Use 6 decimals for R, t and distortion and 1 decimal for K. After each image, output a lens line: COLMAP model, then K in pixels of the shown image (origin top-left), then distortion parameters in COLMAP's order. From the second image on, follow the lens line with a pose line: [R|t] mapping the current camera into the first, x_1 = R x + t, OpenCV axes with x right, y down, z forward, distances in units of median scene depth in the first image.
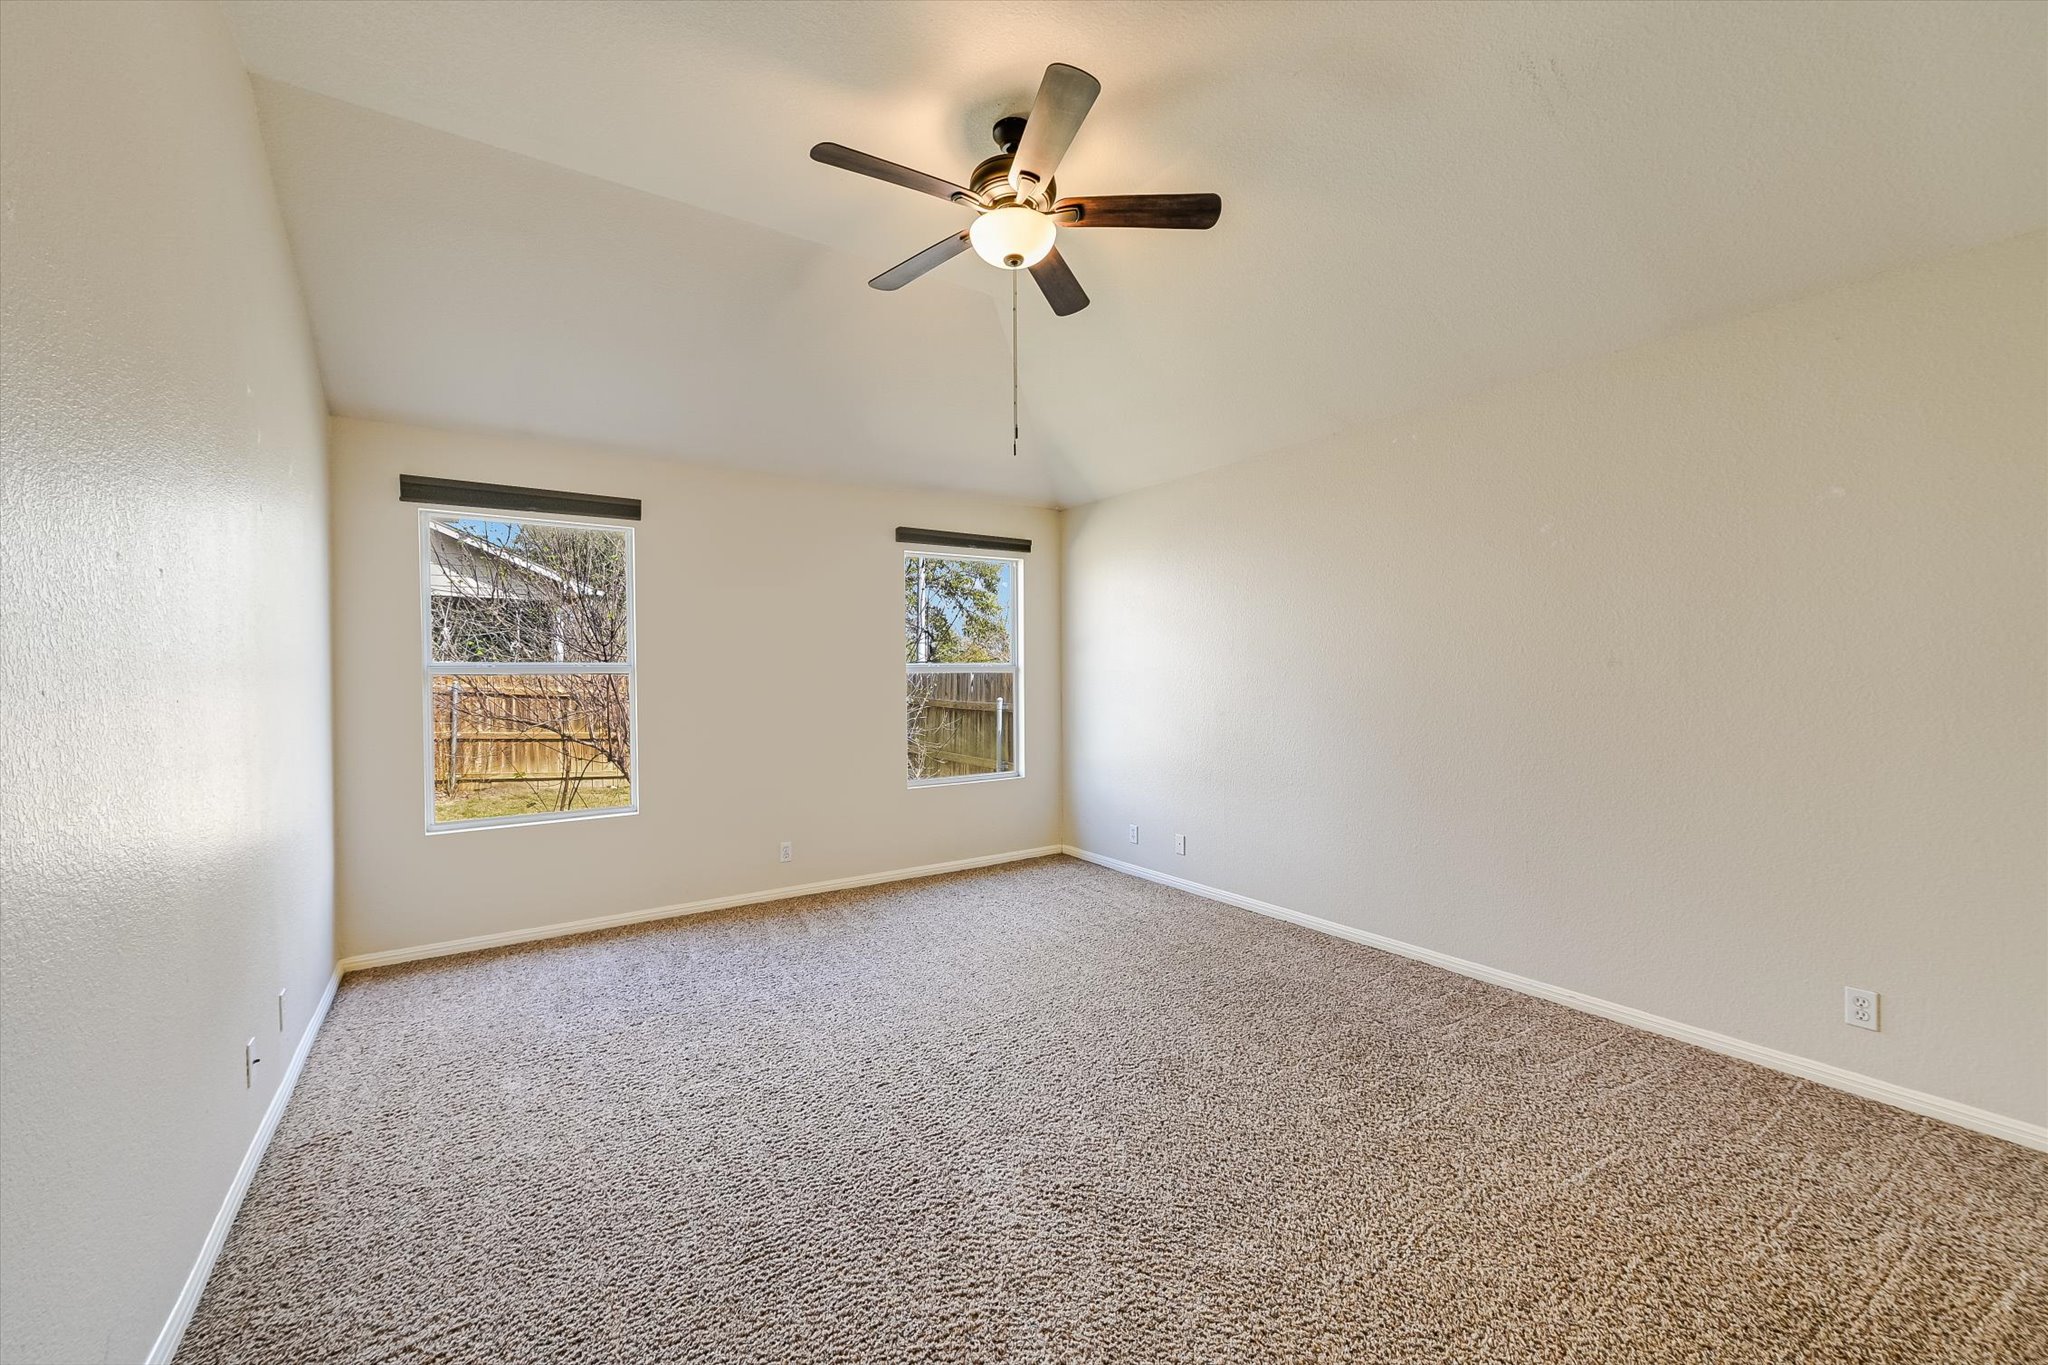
lens RADIAL K [[852.5, 0, 1020.7], [0, 852.5, 676.8], [0, 0, 1]] dist [-0.002725, -0.001430]
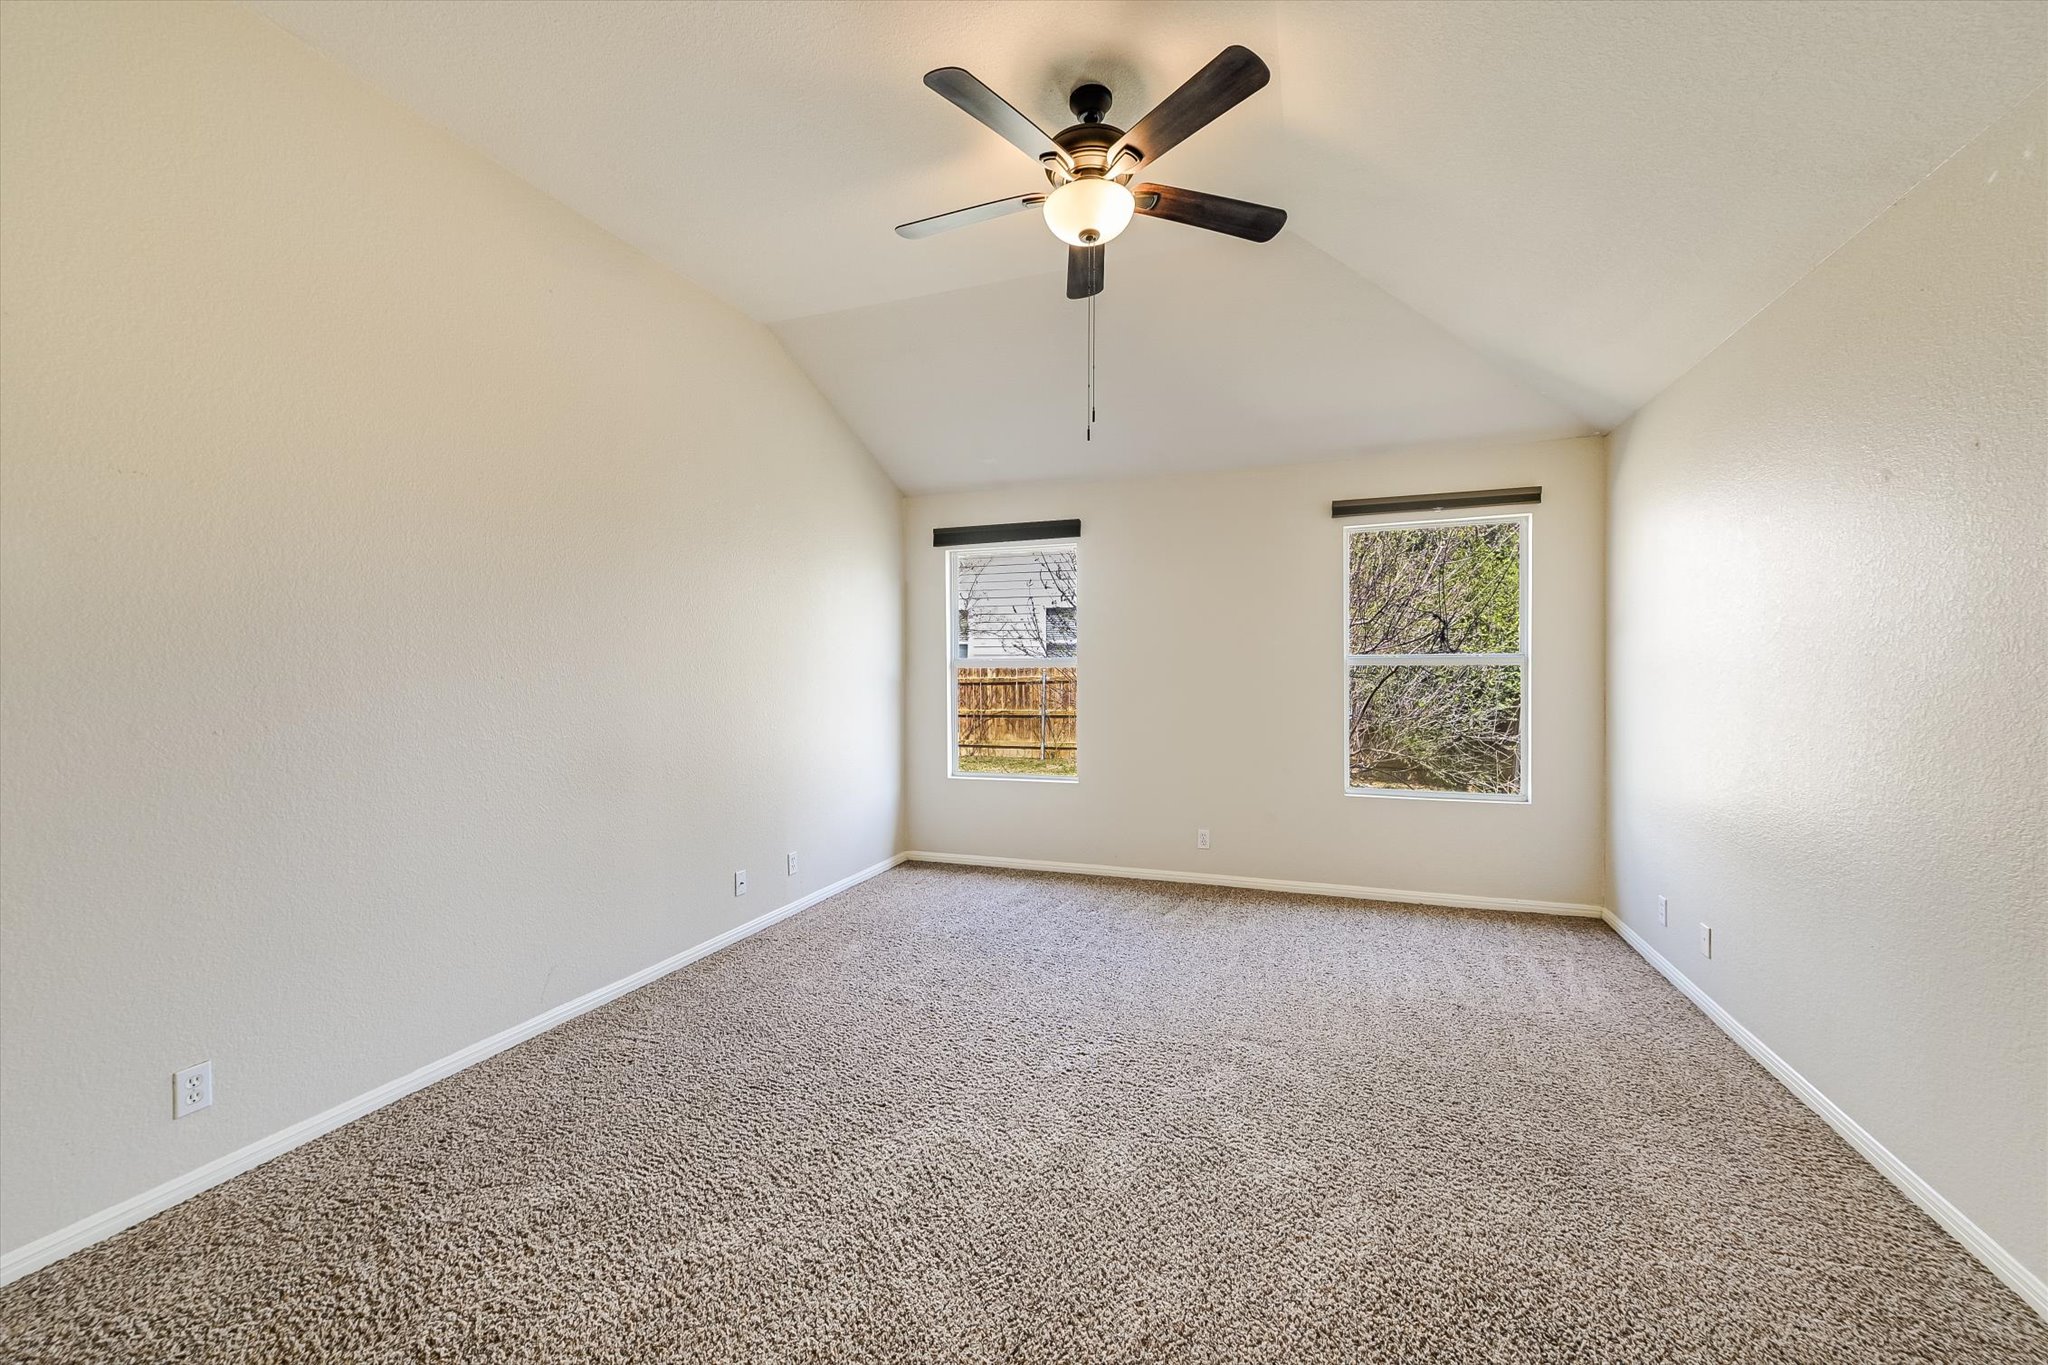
lens RADIAL K [[852.5, 0, 1018.9], [0, 852.5, 674.0], [0, 0, 1]] dist [-0.002725, -0.001430]
pose [[0.550375, 0.006602, -0.834892, 0.485121], [-0.003329, 0.999978, 0.005713, 0.001409], [0.834911, -0.000365, 0.550385, 0.269739]]
